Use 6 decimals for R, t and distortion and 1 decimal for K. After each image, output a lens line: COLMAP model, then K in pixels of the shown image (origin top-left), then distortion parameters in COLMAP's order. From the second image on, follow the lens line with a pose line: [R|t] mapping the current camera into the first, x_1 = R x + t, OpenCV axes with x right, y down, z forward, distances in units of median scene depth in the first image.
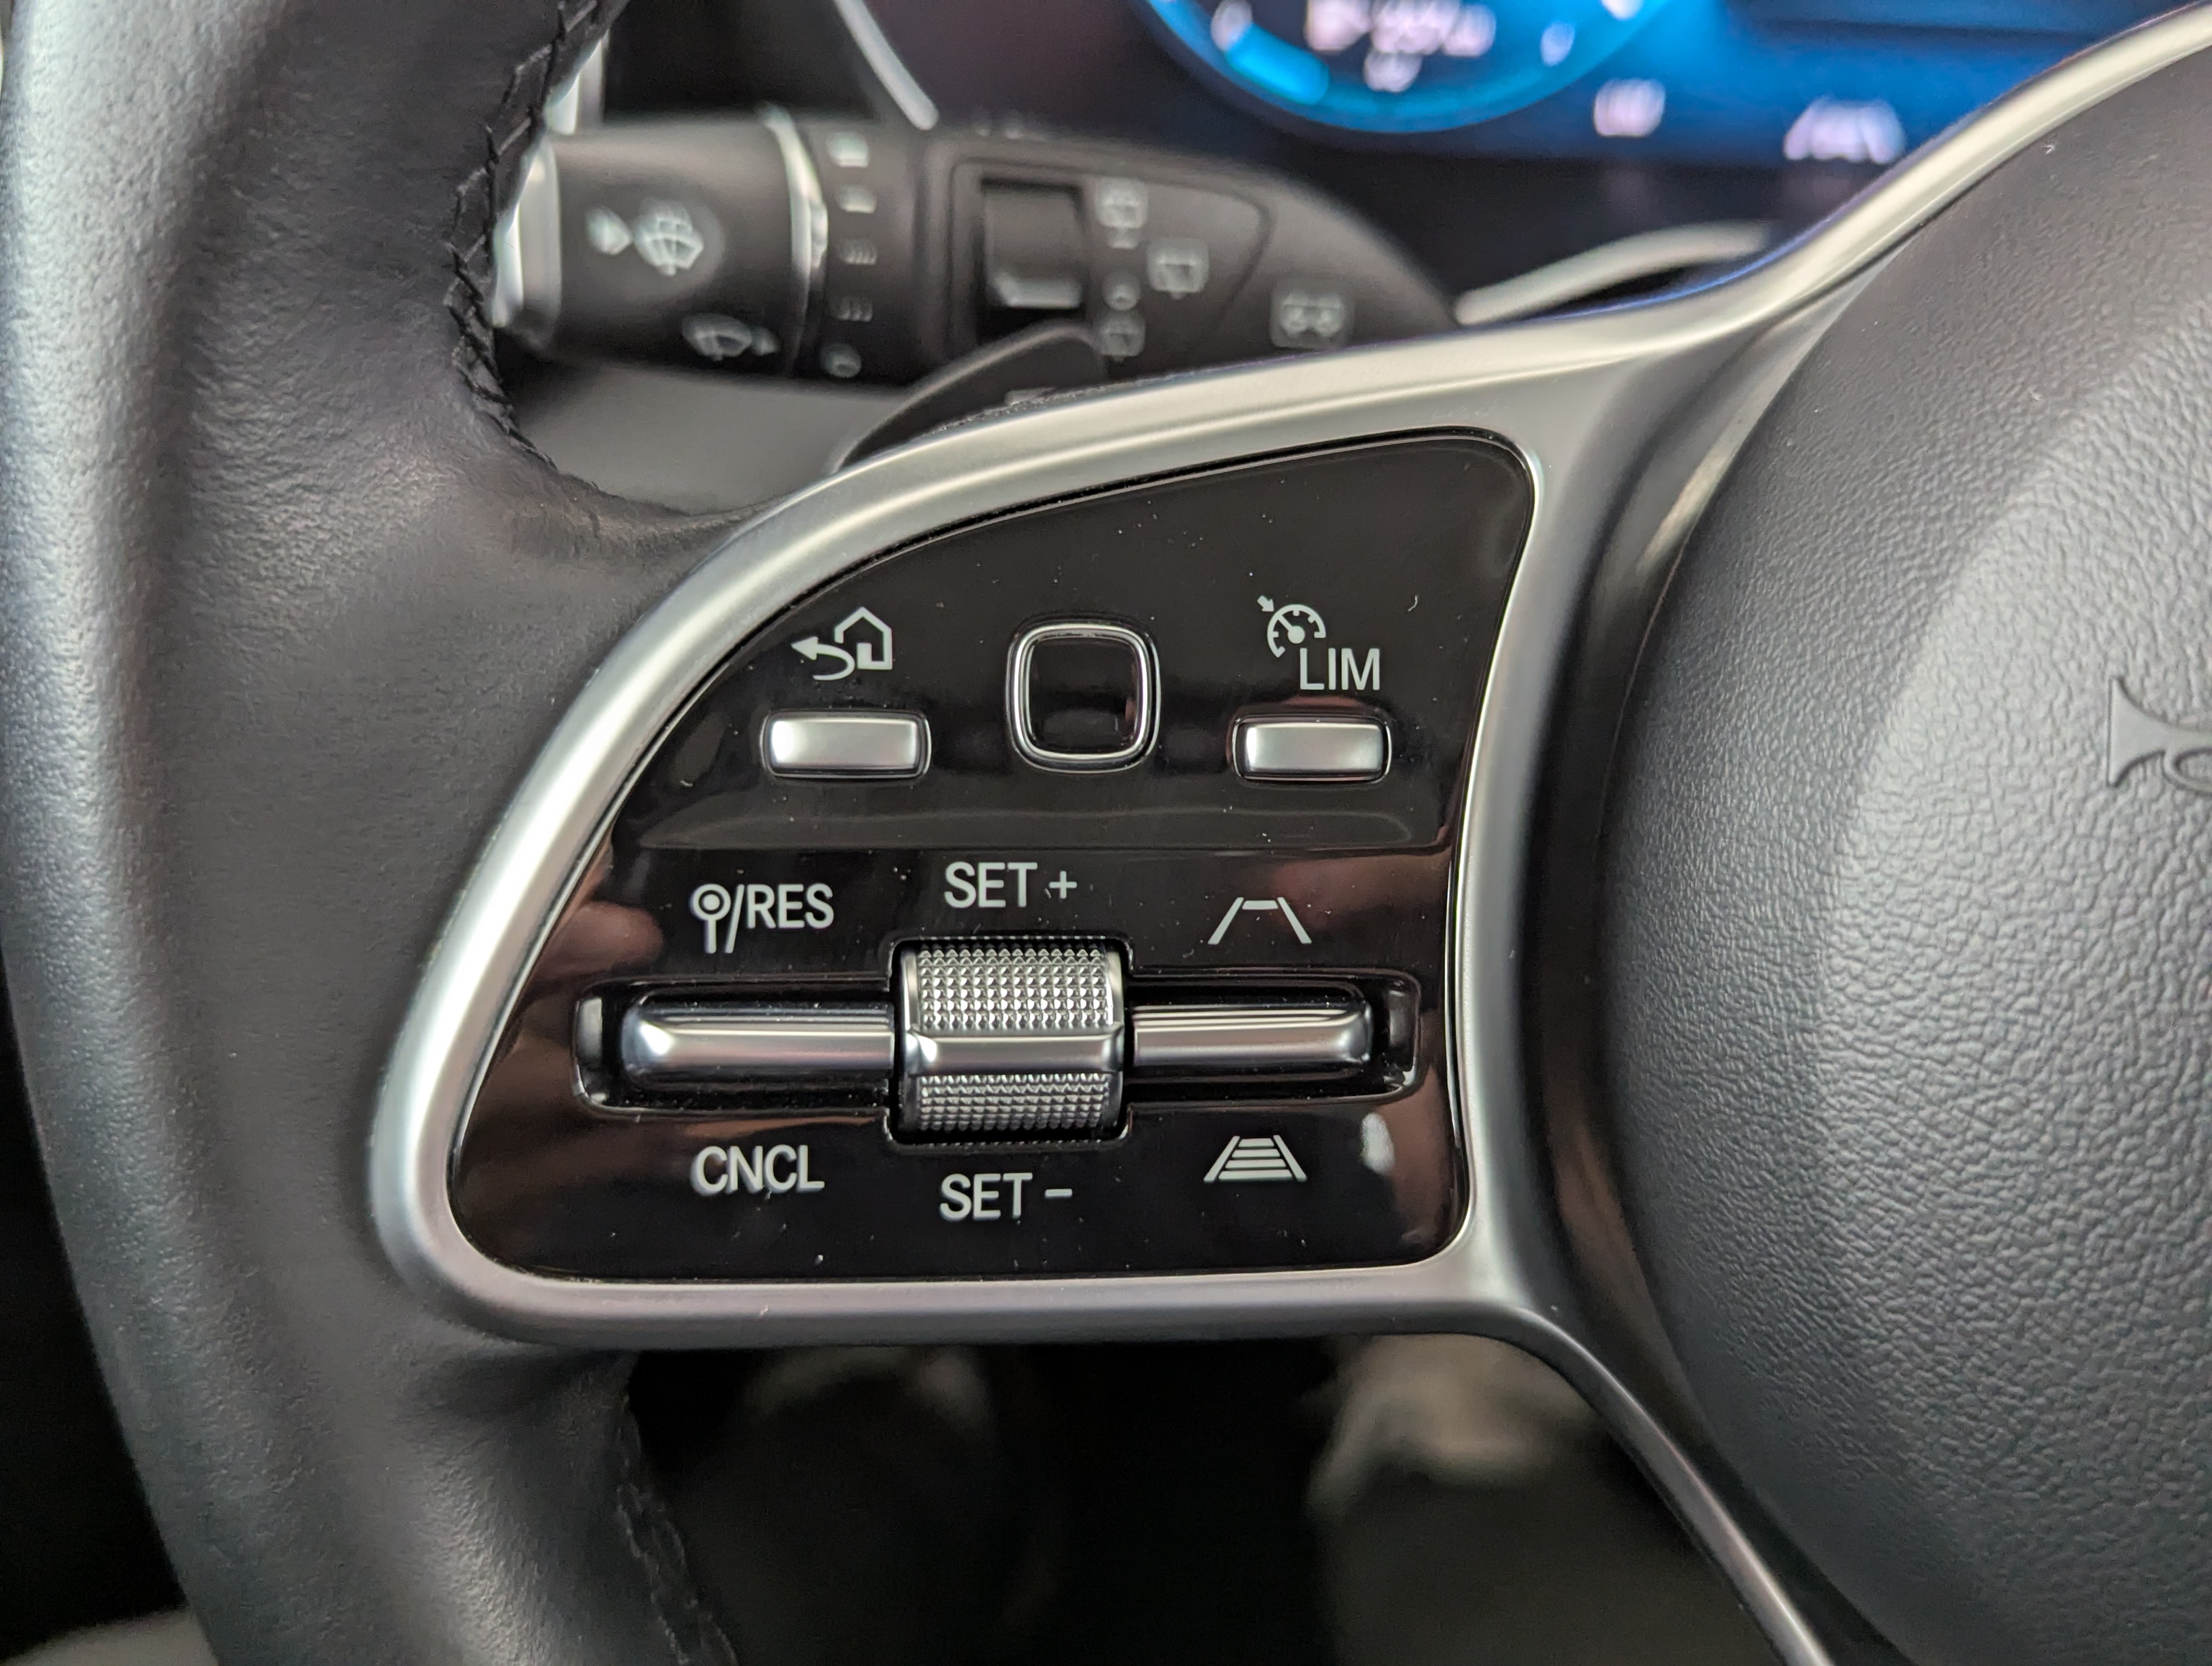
lens RADIAL K [[1980.0, 0, 1119.6], [0, 1980.0, 825.6], [0, 0, 1]] dist [0.046263, -0.042015]
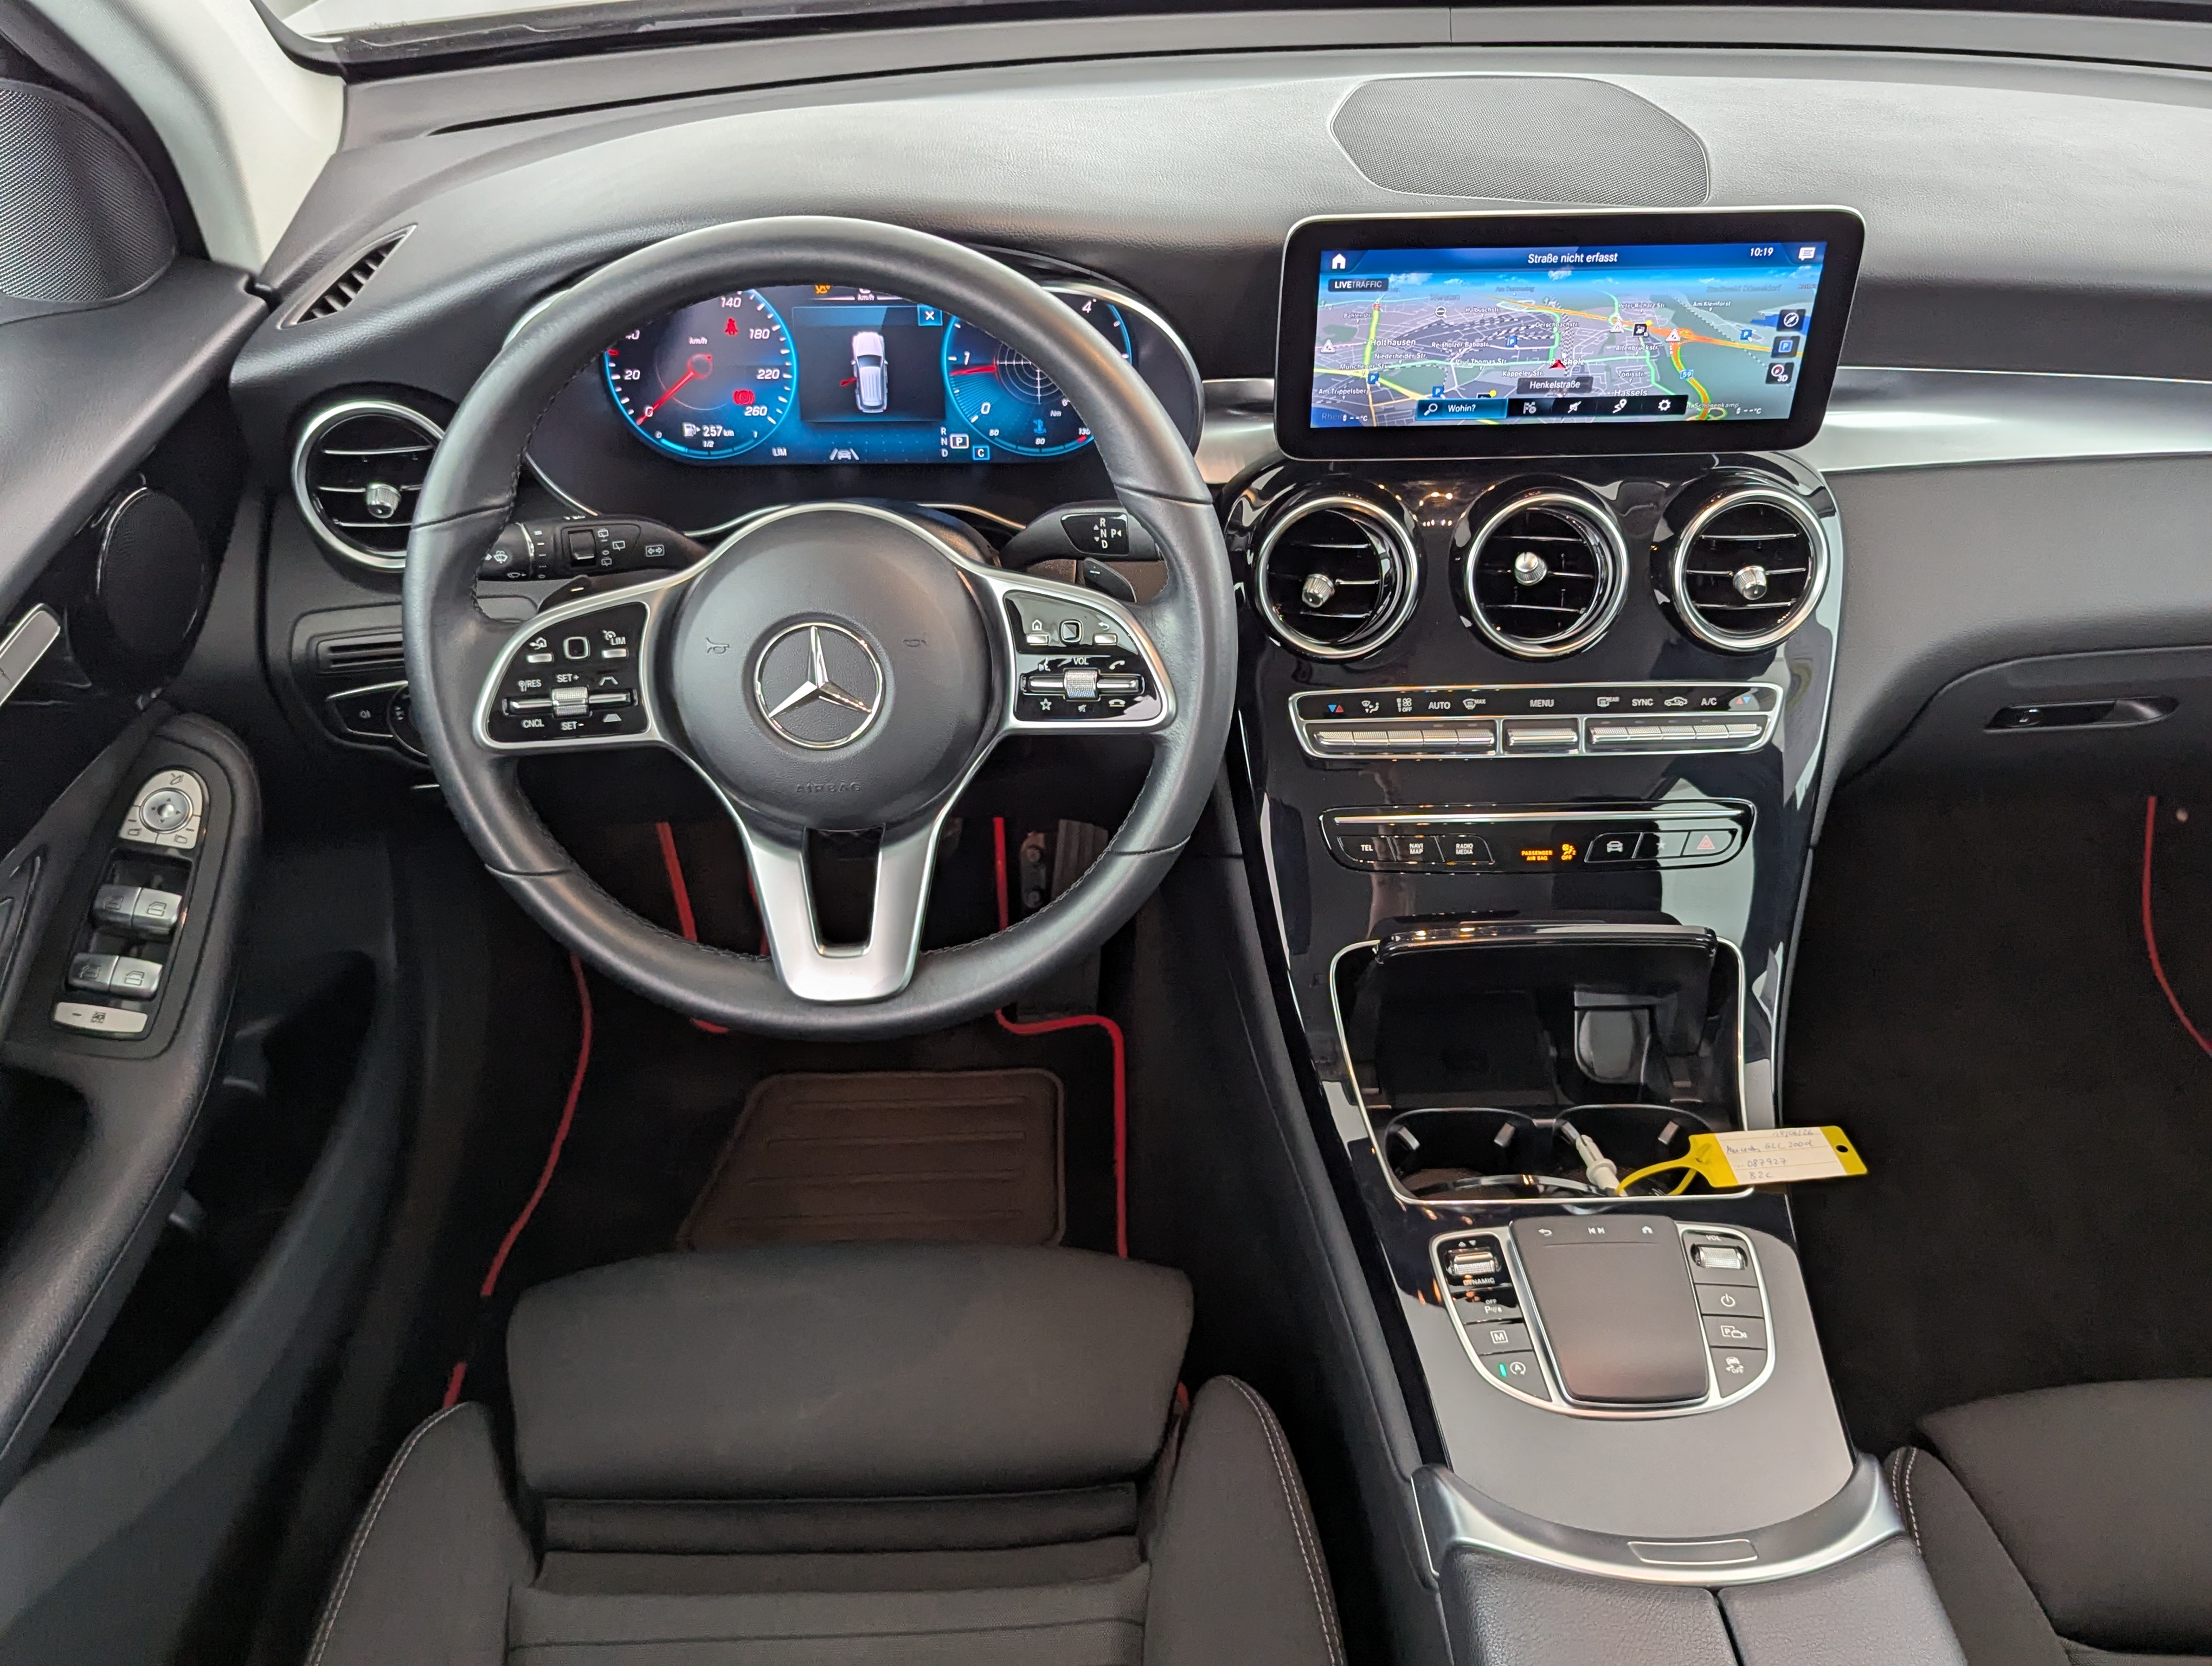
lens RADIAL K [[1980.0, 0, 1139.4], [0, 1980.0, 822.2], [0, 0, 1]] dist [0.046263, -0.042015]
pose [[0.992207, -0.087688, 0.088518, 1.184634], [0.083357, 0.995188, 0.051500, 0.320452], [-0.092608, -0.043720, 0.994742, -5.682300]]
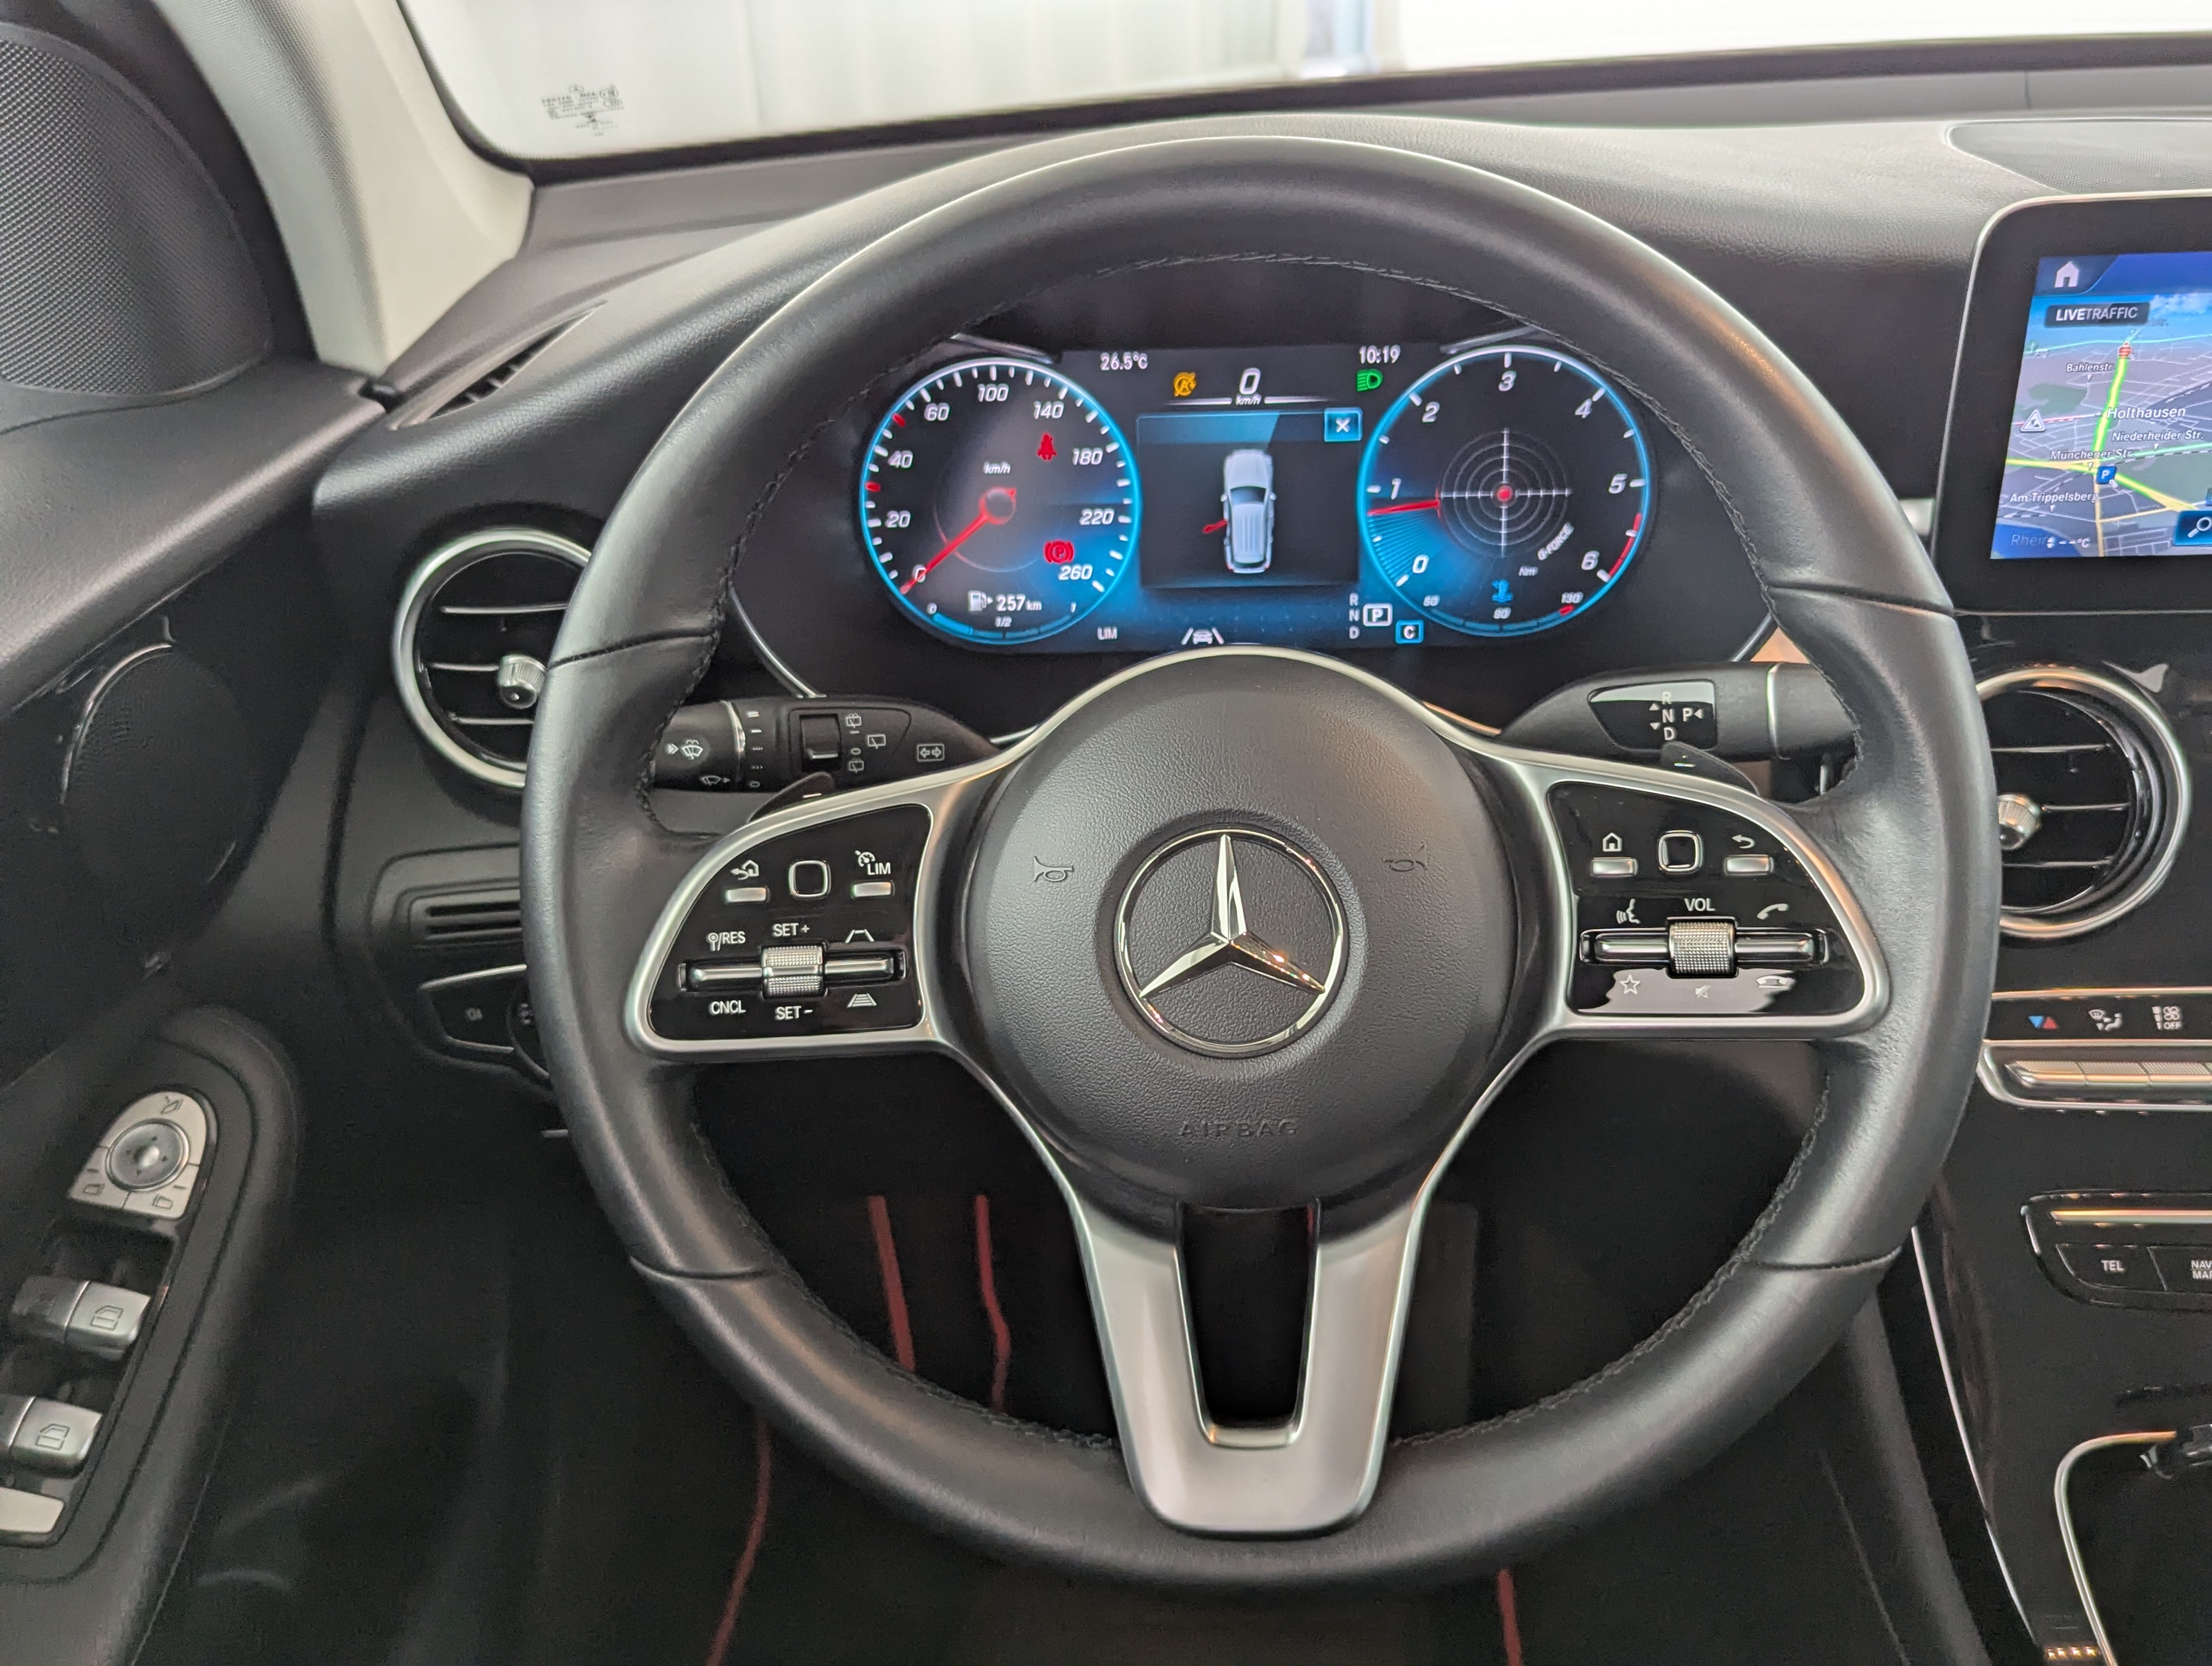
lens RADIAL K [[1980.0, 0, 1118.9], [0, 1980.0, 816.0], [0, 0, 1]] dist [0.046263, -0.042015]
pose [[0.997870, -0.064769, 0.007800, 0.551327], [0.065200, 0.986106, -0.152790, 0.432291], [0.002205, 0.152973, 0.988228, -2.766655]]
